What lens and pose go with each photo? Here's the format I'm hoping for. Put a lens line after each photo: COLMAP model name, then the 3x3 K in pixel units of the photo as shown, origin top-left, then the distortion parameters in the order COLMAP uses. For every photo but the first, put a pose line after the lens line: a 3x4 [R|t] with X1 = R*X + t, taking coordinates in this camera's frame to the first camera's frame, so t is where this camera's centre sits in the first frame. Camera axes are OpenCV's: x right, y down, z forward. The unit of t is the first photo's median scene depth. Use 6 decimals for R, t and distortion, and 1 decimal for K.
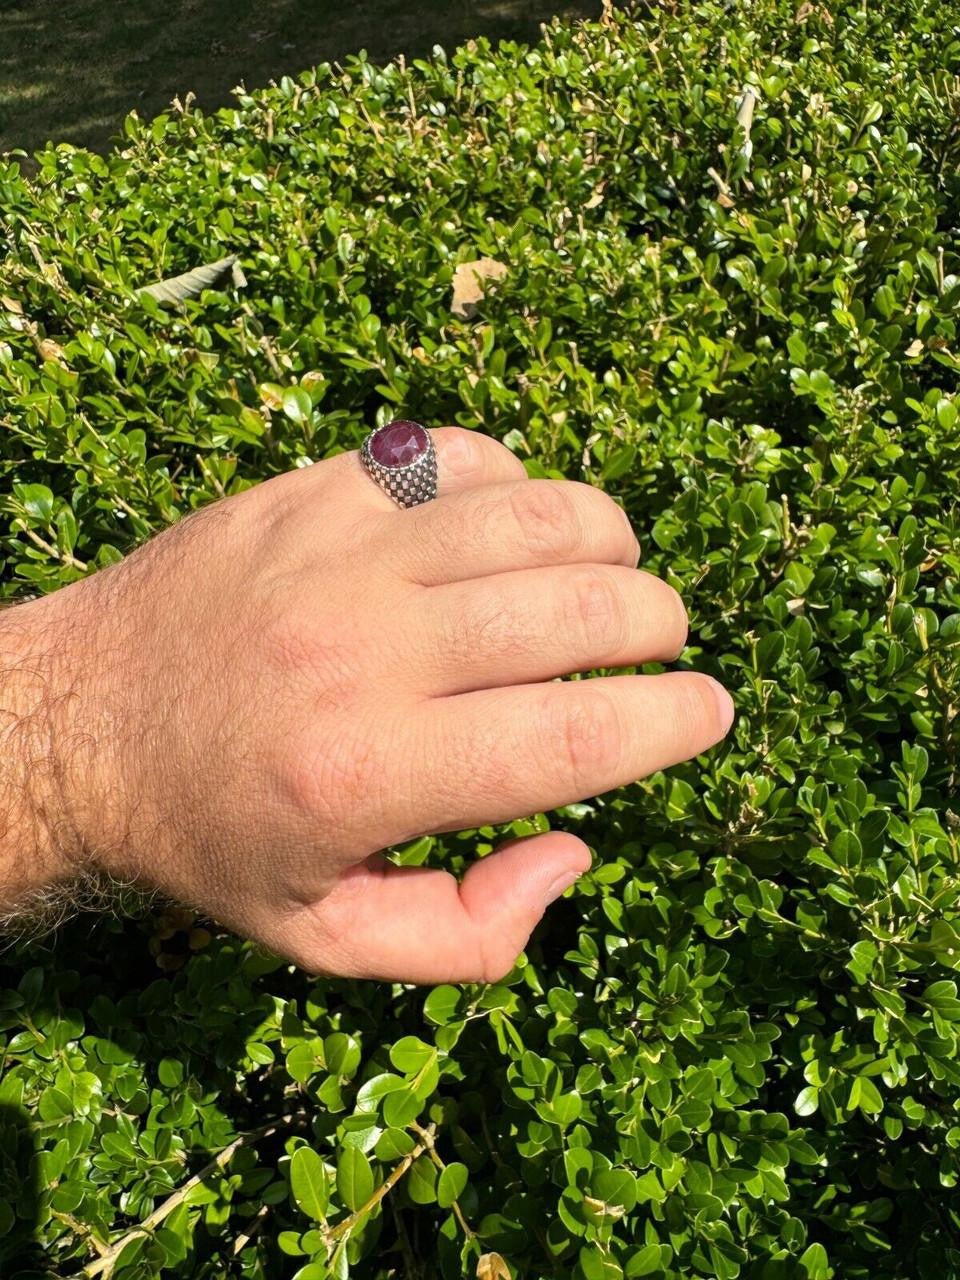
lens RADIAL K [[906.6, 0, 479.1], [0, 906.6, 593.5], [0, 0, 1]] dist [-0.007668, 0.006985]
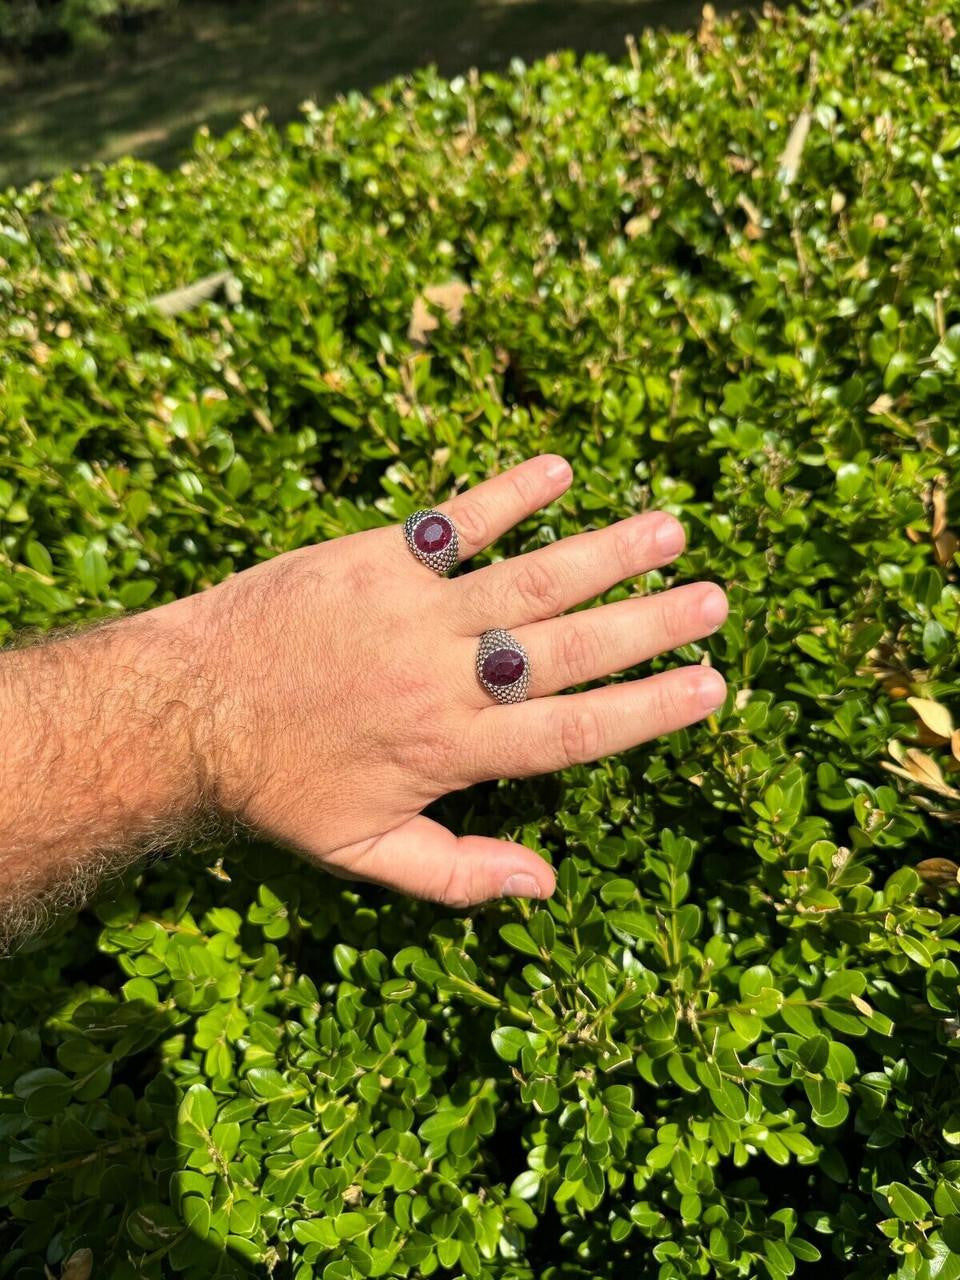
lens RADIAL K [[915.0, 0, 480.0], [0, 915.0, 640.0], [0, 0, 1]] dist [-0.004967, -0.003925]
pose [[0.978542, 0.109036, -0.174835, 0.197363], [-0.104563, 0.993915, 0.034620, -0.020136], [0.177546, -0.015596, 0.983989, 0.021251]]
